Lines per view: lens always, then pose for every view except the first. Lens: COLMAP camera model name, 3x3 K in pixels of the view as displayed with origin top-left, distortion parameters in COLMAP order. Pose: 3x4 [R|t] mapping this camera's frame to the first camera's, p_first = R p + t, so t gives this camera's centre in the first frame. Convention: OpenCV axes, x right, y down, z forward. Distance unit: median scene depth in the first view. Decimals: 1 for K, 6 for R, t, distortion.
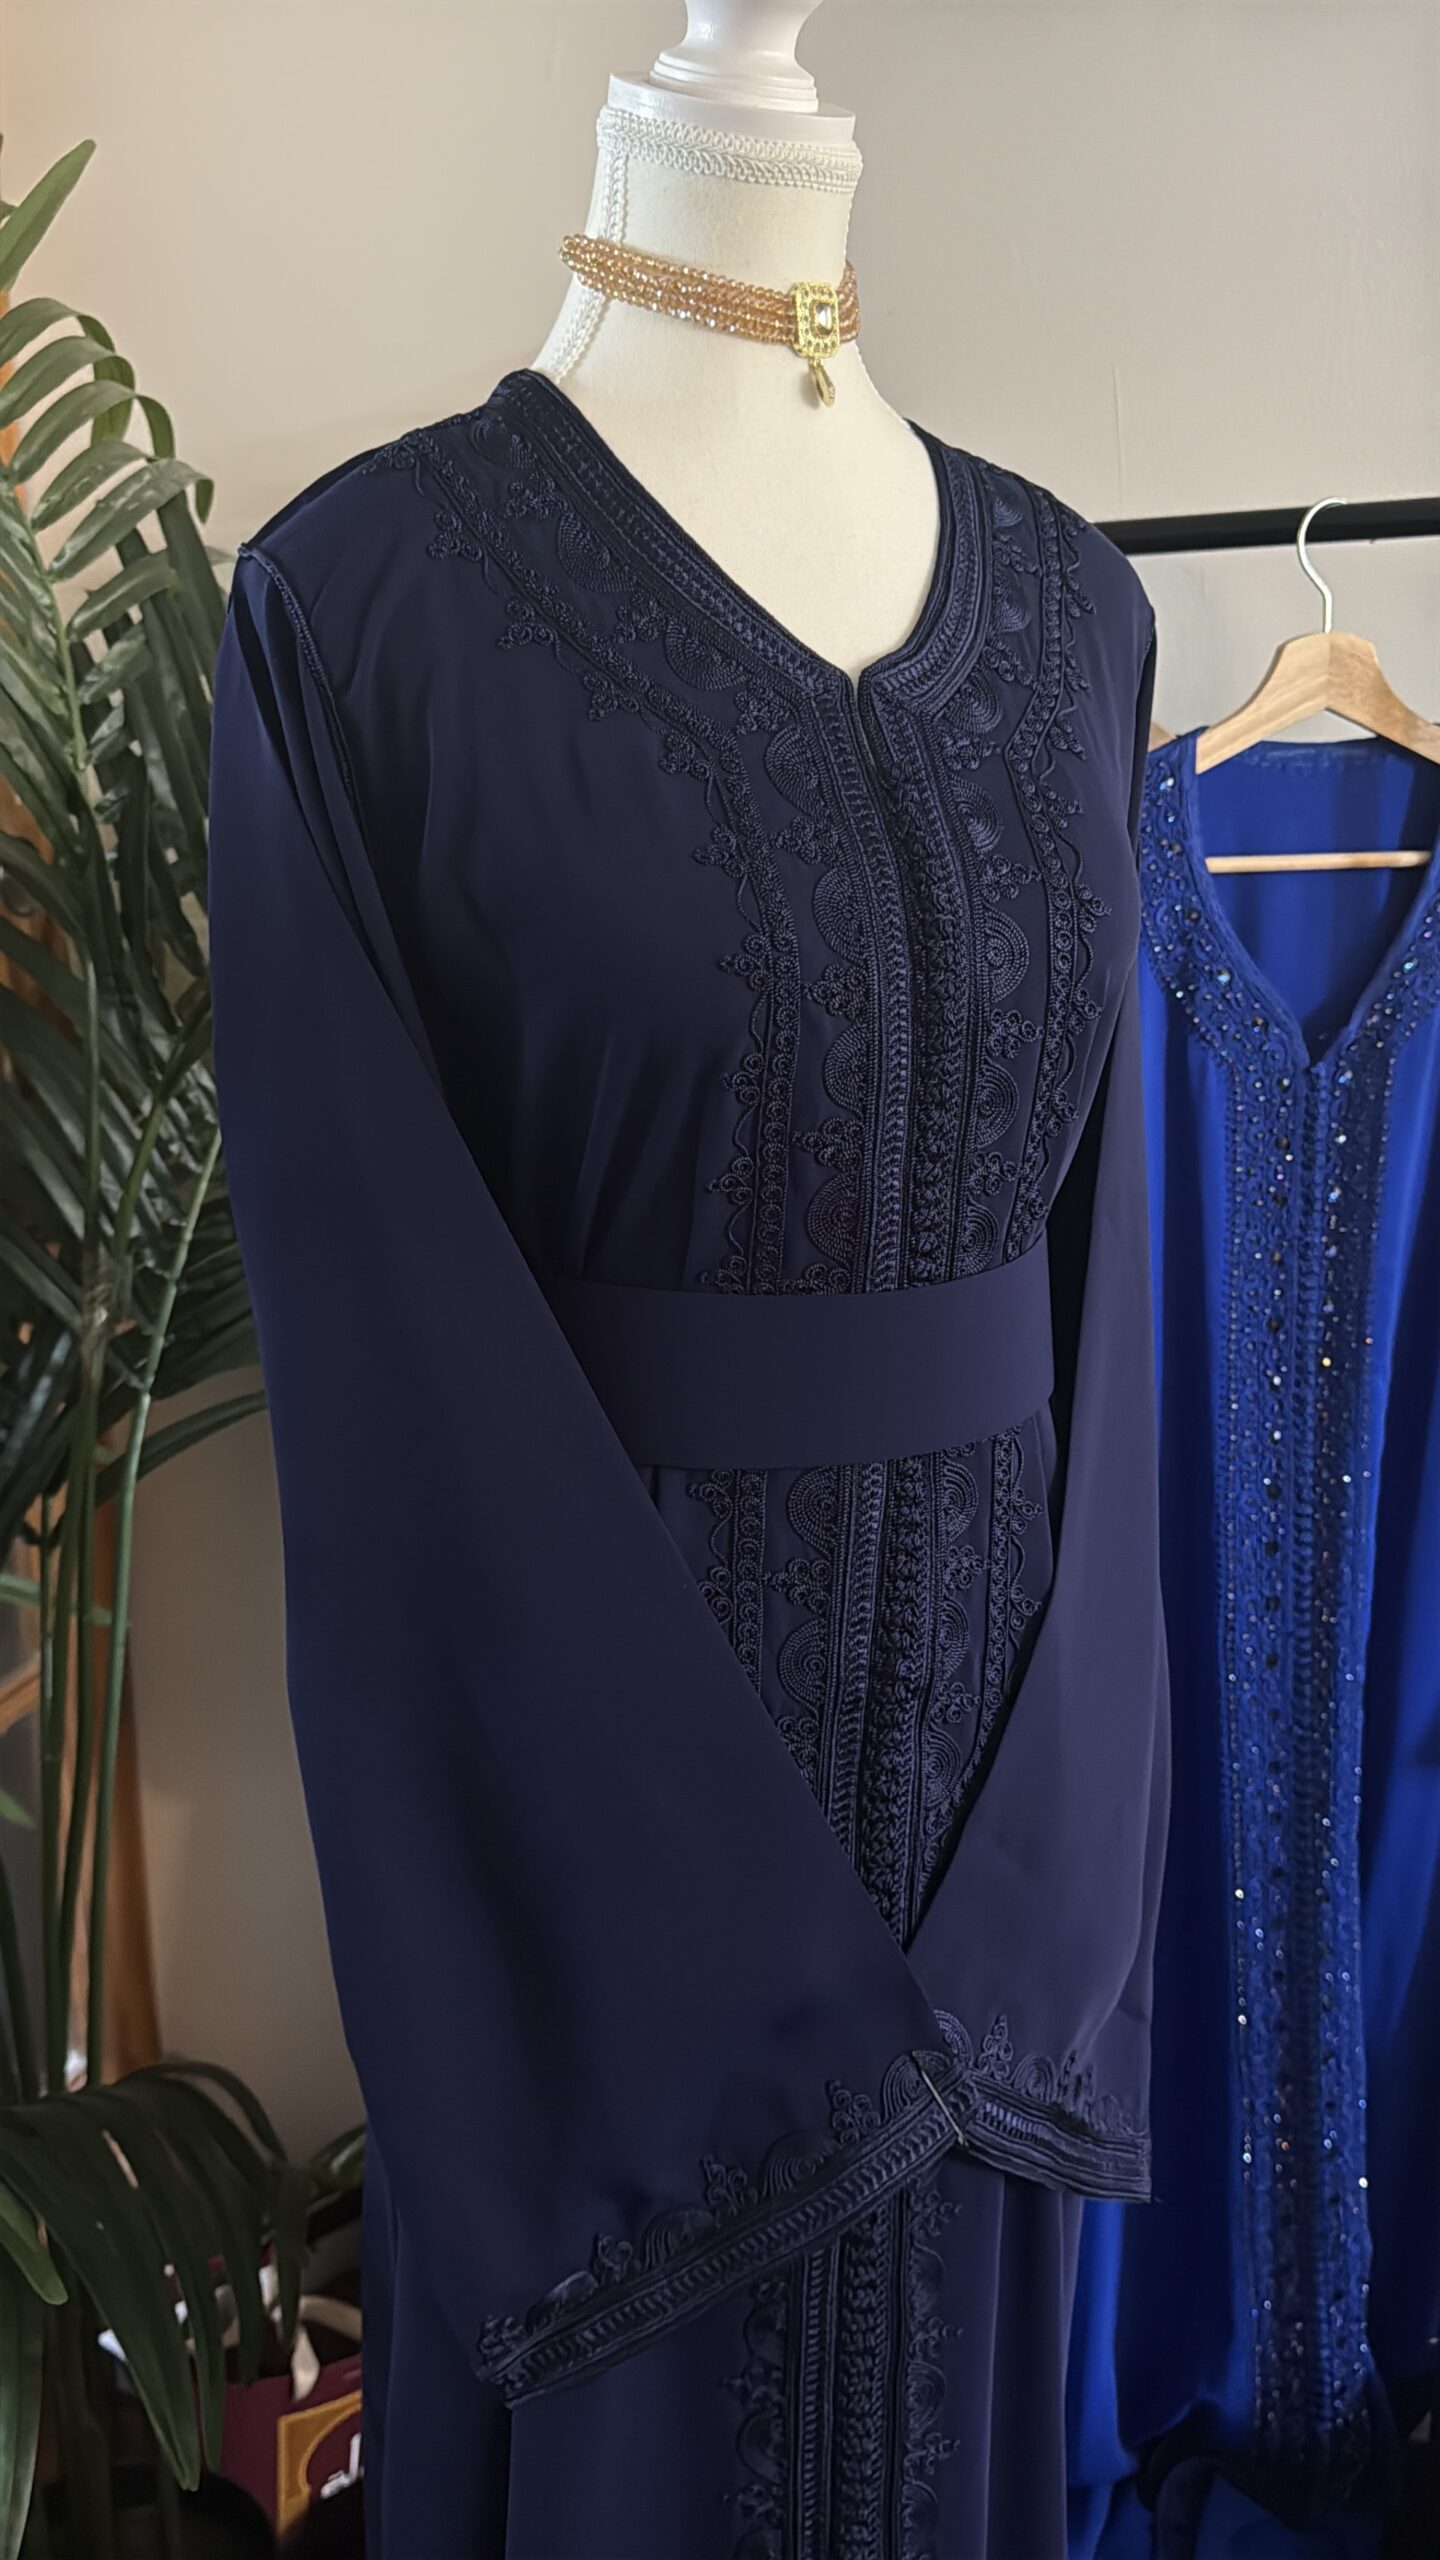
lens RADIAL K [[2305.8, 0, 725.9], [0, 2305.8, 1296.5], [0, 0, 1]] dist [0.085473, -0.223492]
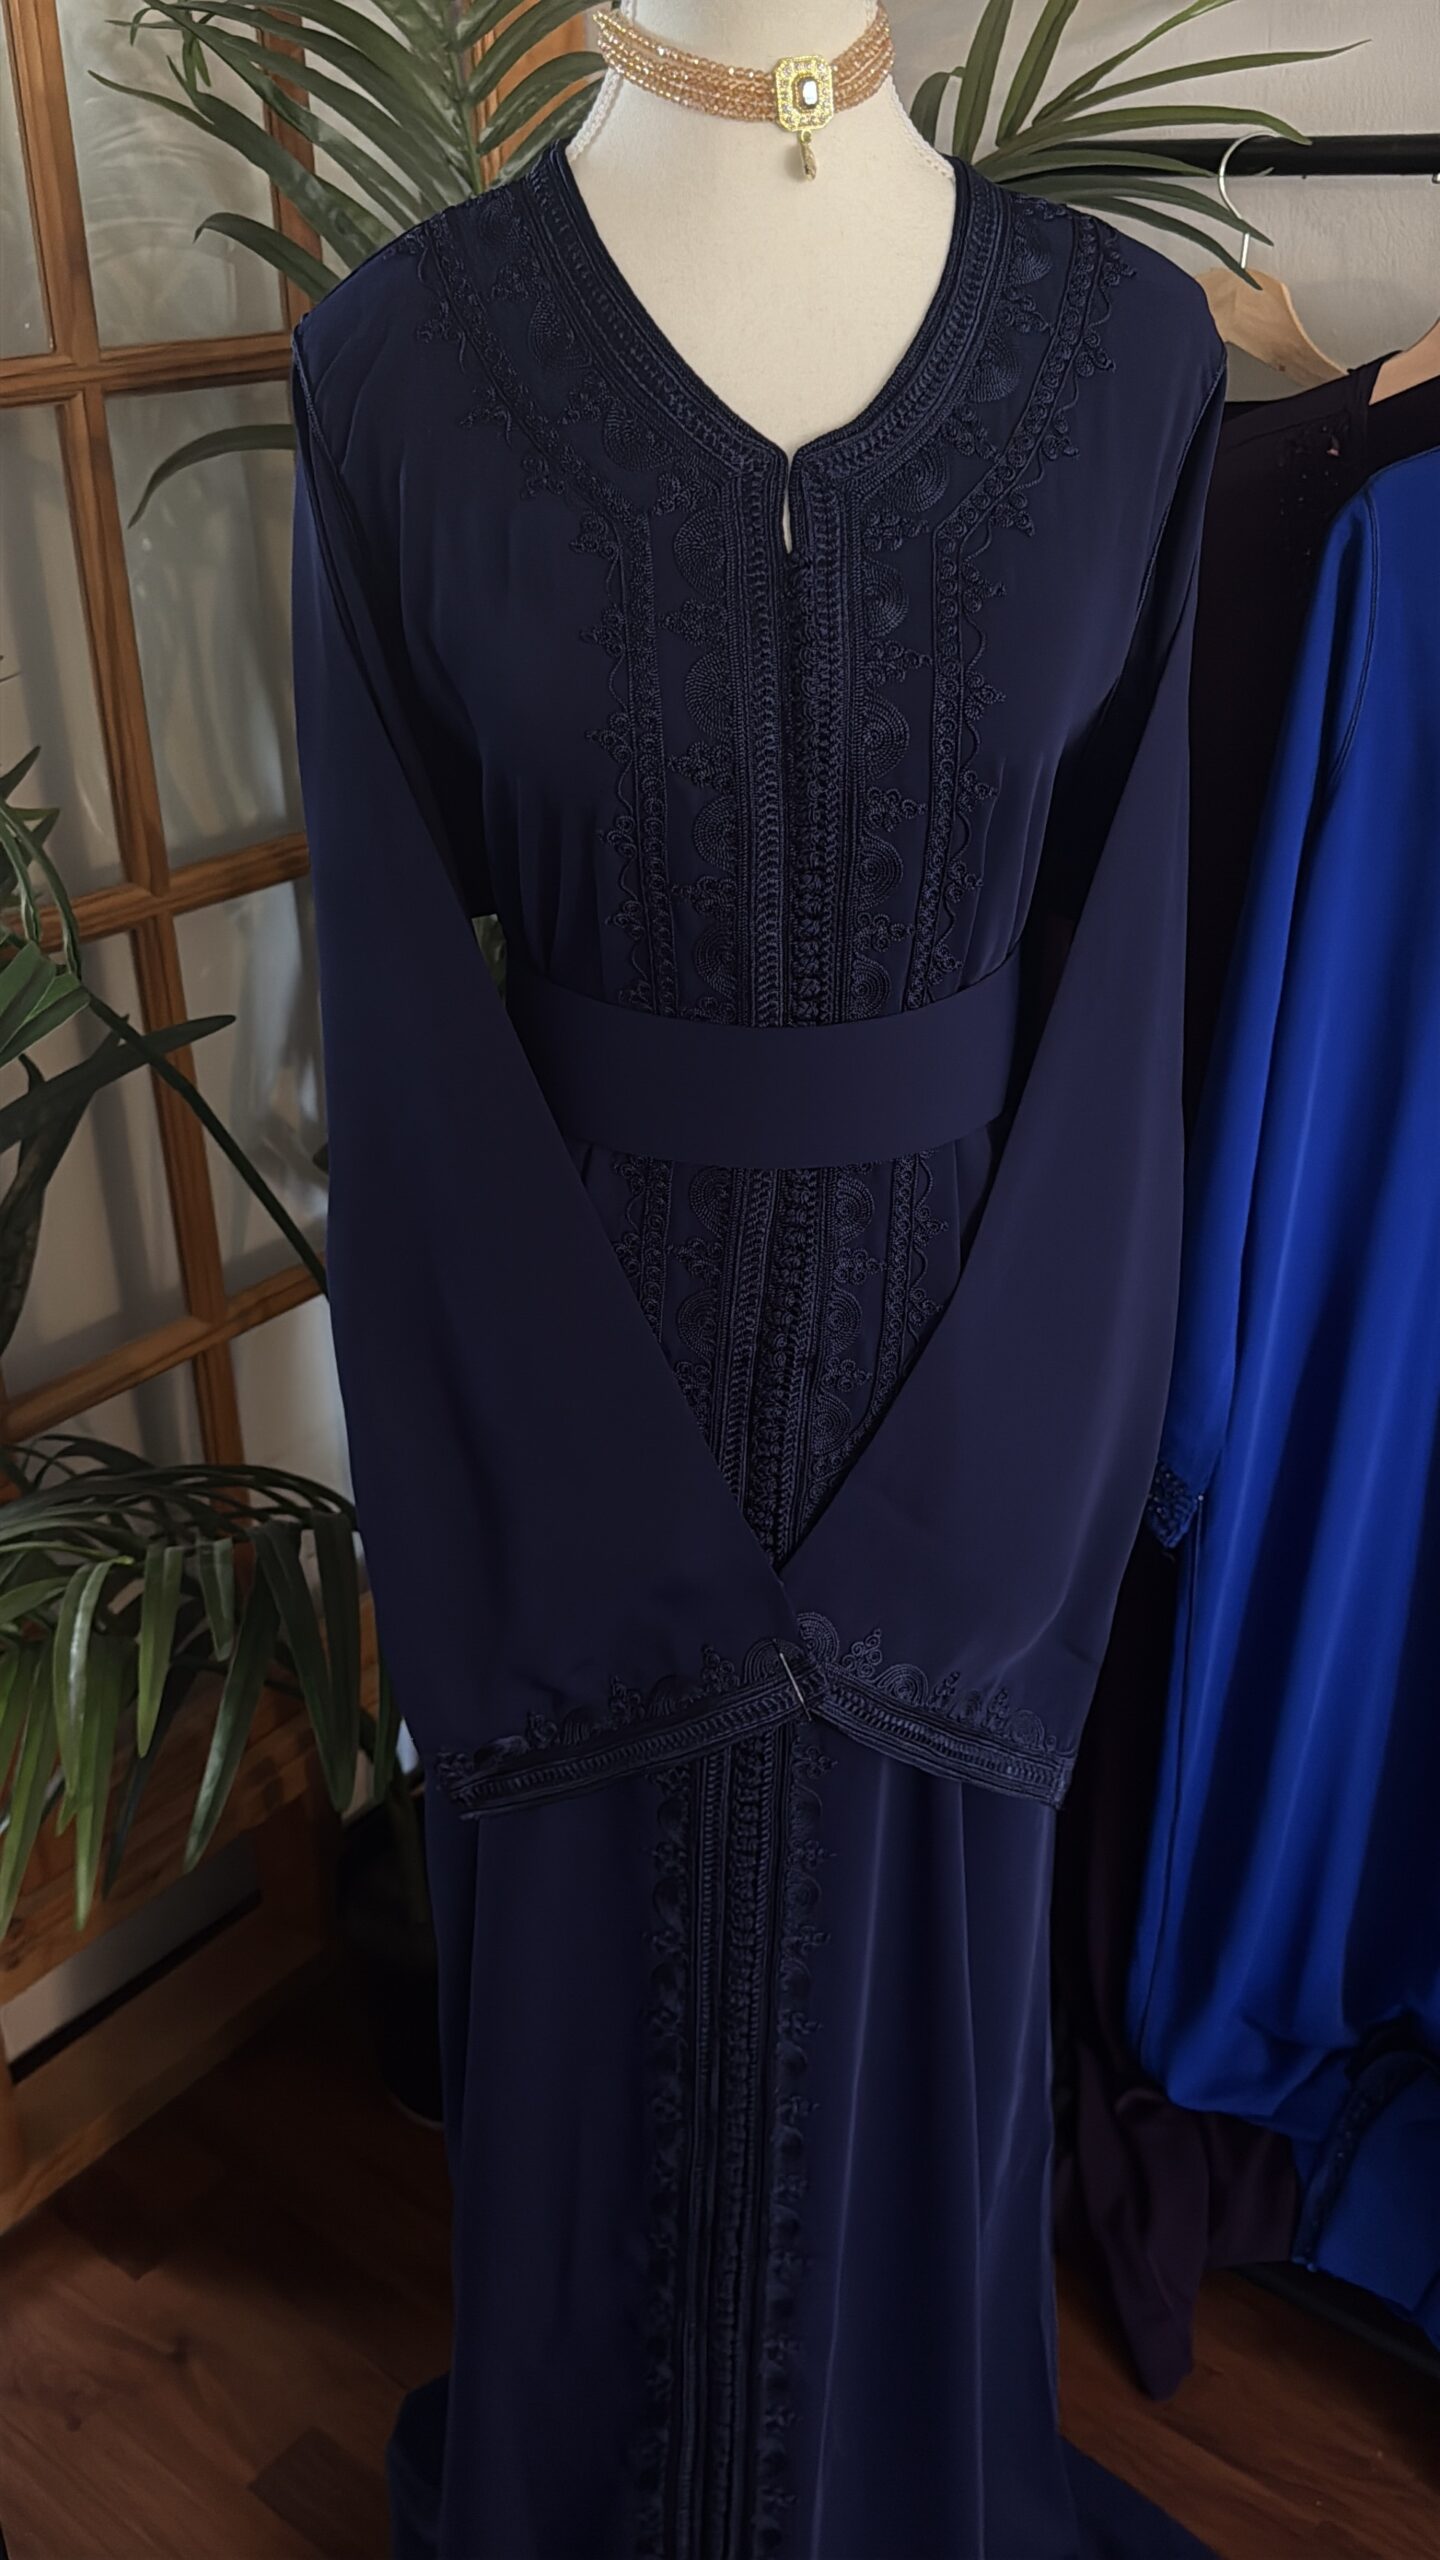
lens RADIAL K [[2282.5, 0, 653.8], [0, 2282.5, 1426.2], [0, 0, 1]] dist [0.079098, -0.229232]
pose [[0.908353, 0.204284, -0.364916, 0.462761], [-0.096191, 0.951239, 0.293074, -0.138547], [0.406992, -0.231113, 0.883710, -0.076287]]
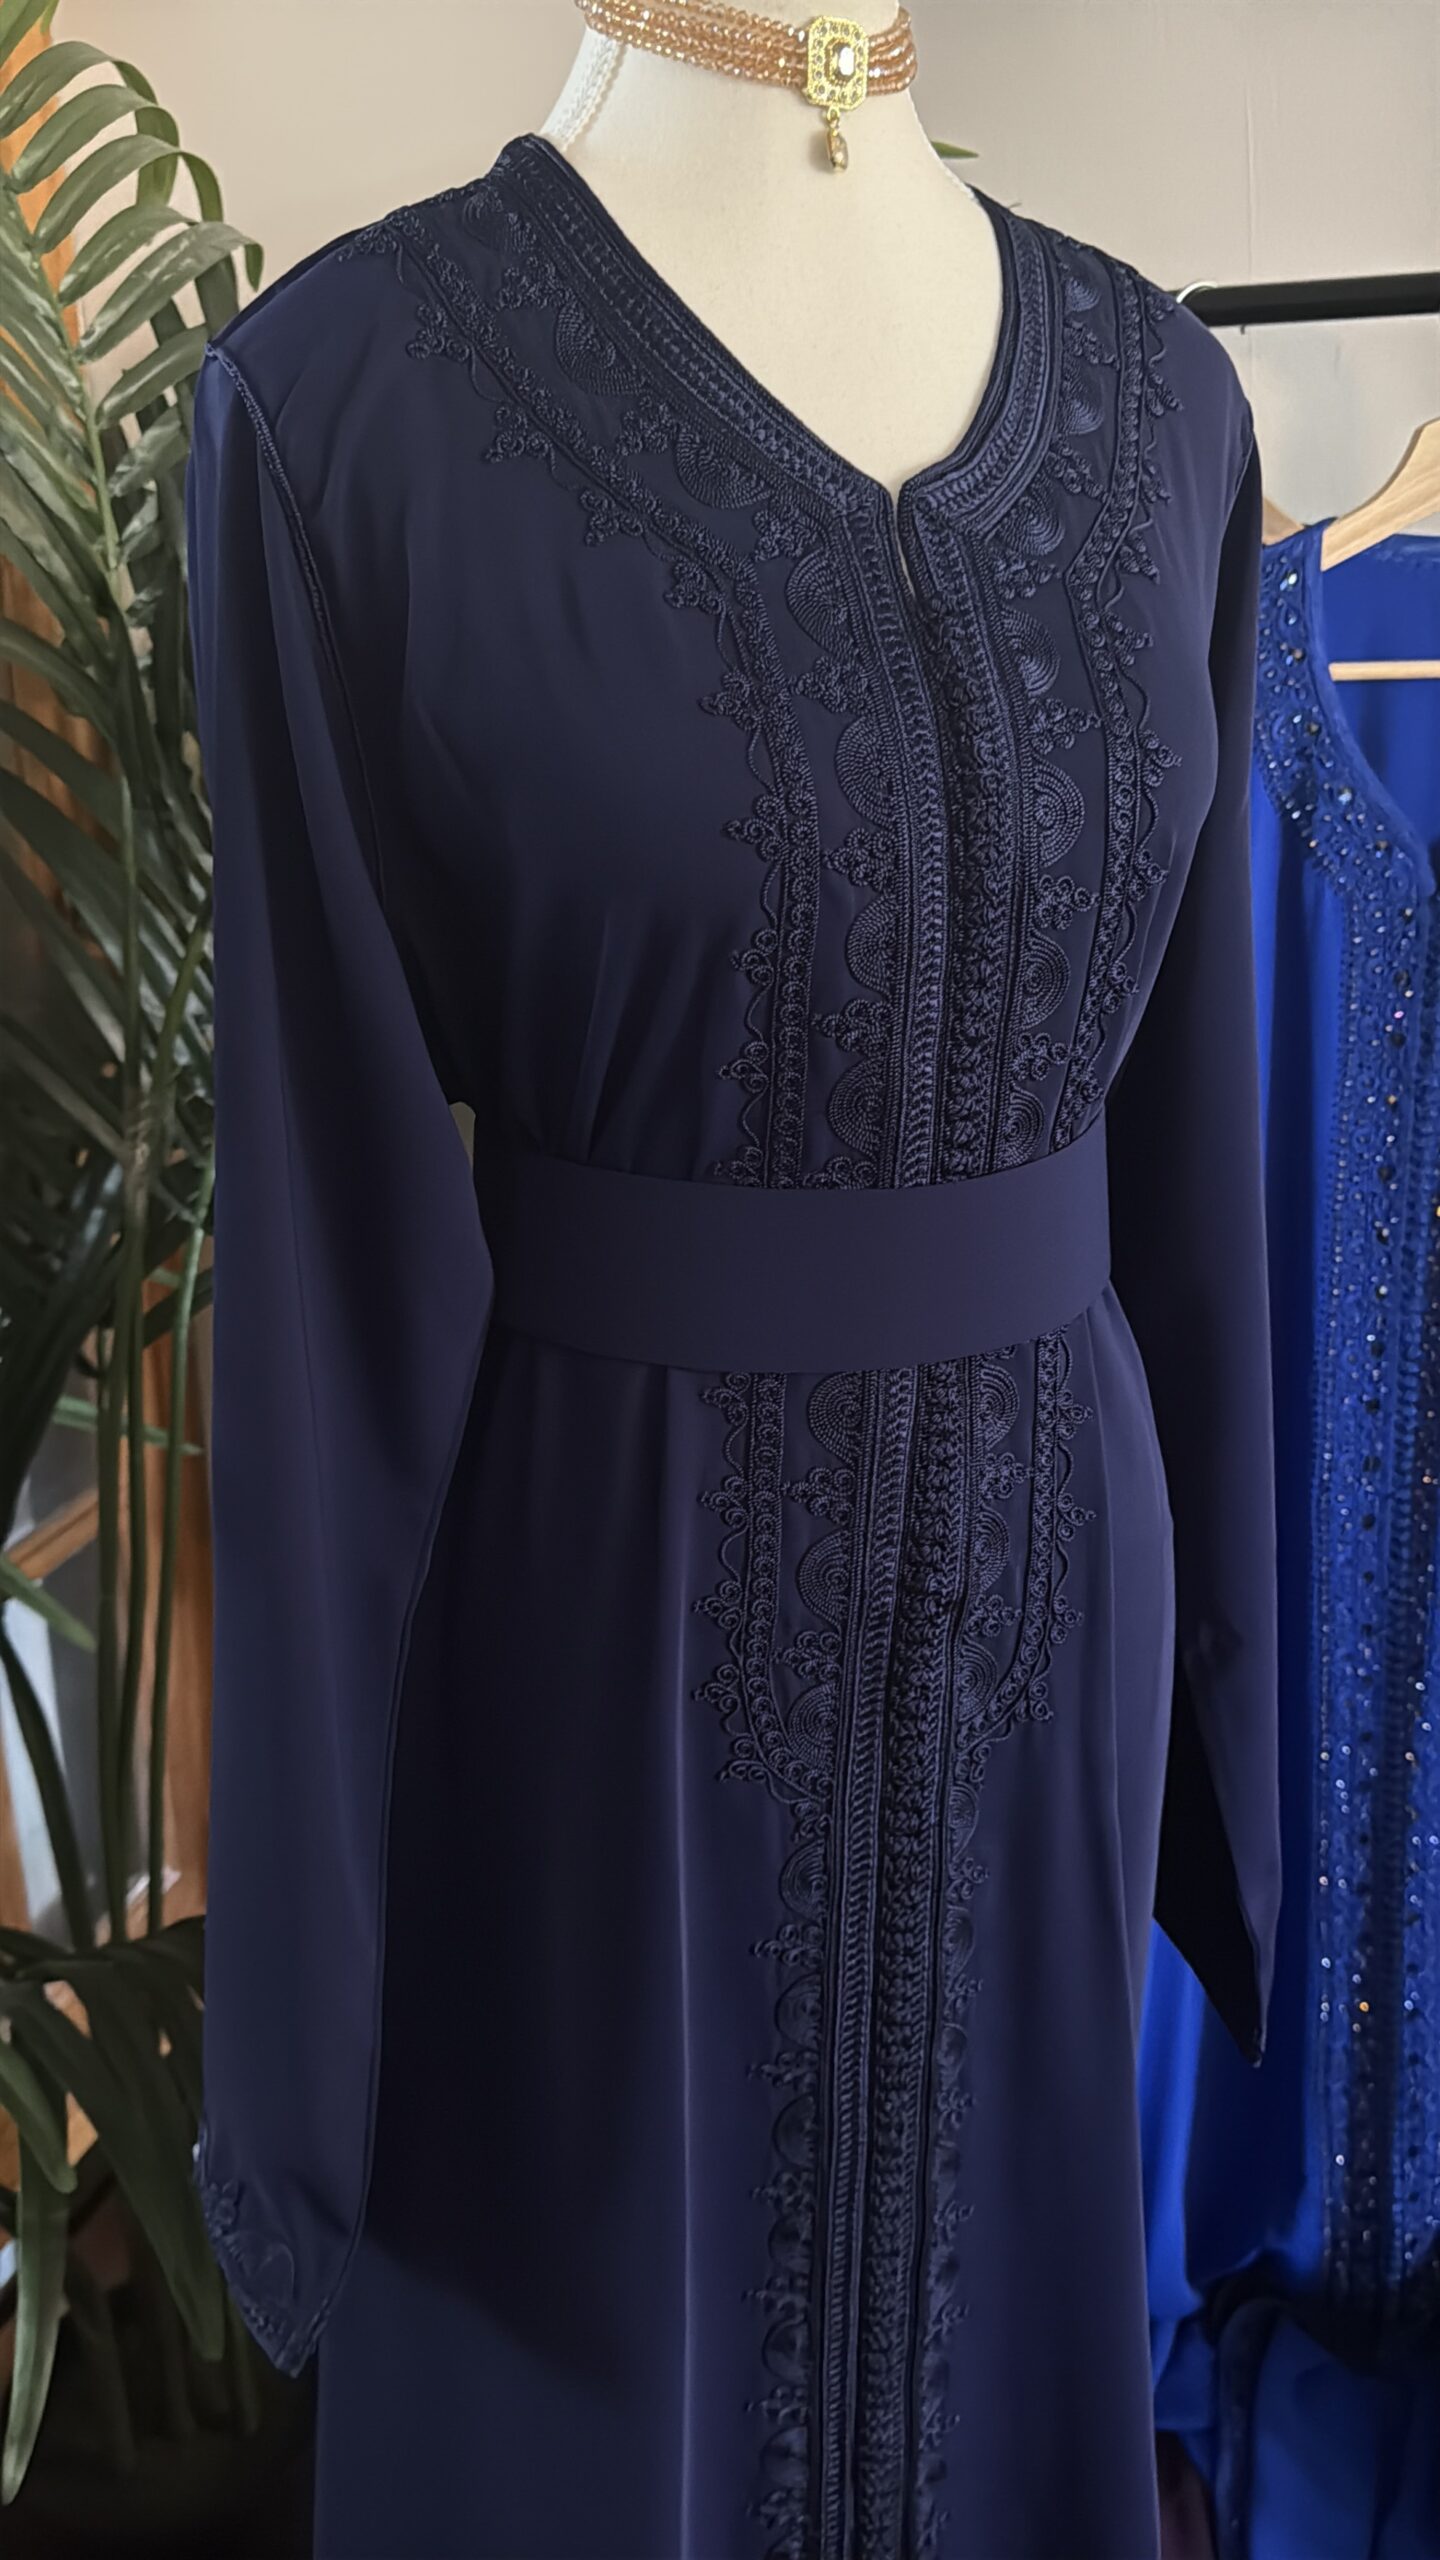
lens RADIAL K [[2315.5, 0, 727.7], [0, 2315.5, 1322.7], [0, 0, 1]] dist [0.086839, -0.256763]
pose [[0.998213, 0.018765, -0.056741, 0.046528], [-0.012618, 0.994199, 0.106813, -0.044654], [0.058416, -0.105906, 0.992659, 0.077726]]
